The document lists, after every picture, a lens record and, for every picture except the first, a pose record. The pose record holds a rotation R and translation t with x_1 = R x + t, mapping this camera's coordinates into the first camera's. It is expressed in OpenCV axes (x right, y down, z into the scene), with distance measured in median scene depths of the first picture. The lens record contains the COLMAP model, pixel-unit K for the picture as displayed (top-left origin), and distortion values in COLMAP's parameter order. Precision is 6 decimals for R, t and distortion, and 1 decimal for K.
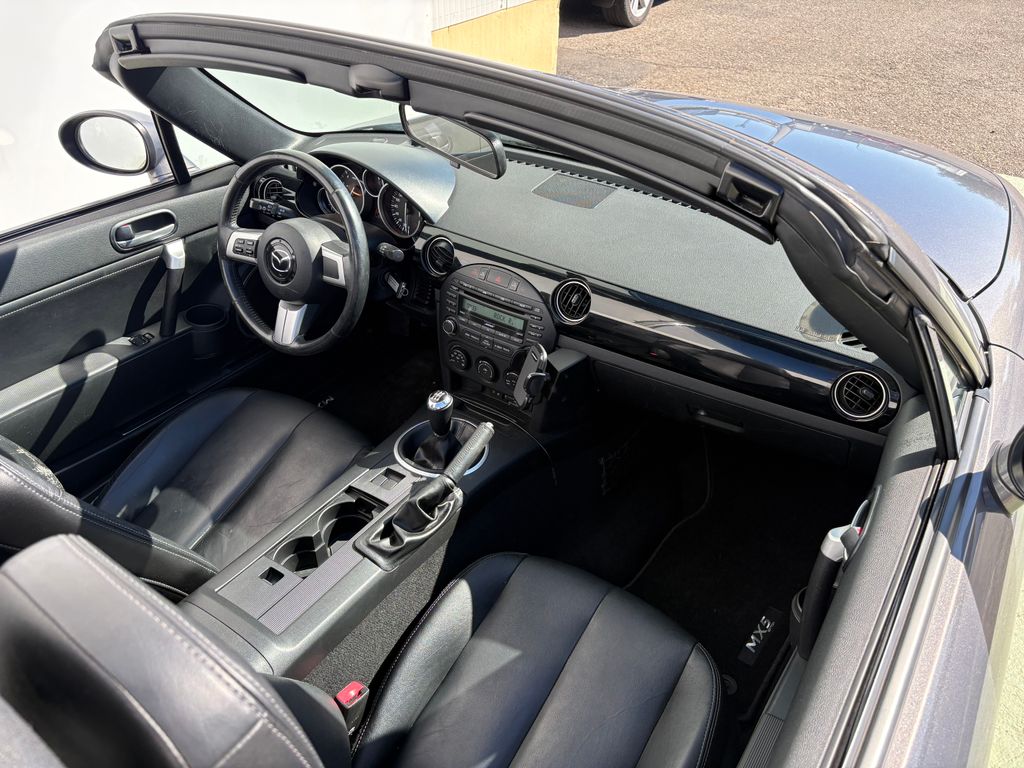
lens RADIAL K [[783.5, 0, 506.6], [0, 783.5, 384.3], [0, 0, 1]] dist [0.005132, 0.001473]
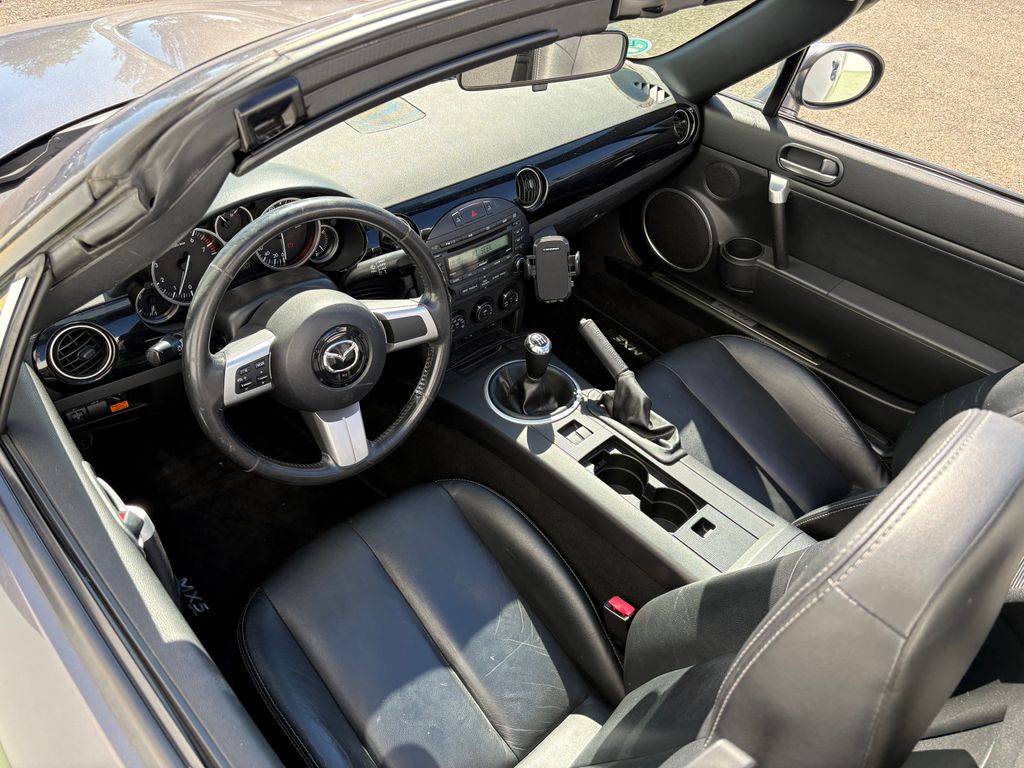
lens RADIAL K [[783.5, 0, 506.6], [0, 783.5, 384.3], [0, 0, 1]] dist [0.005132, 0.001473]
pose [[0.223853, -0.649453, 0.726706, -0.815462], [0.543187, 0.702223, 0.460250, -0.401864], [-0.809220, 0.291709, 0.509969, 0.549675]]
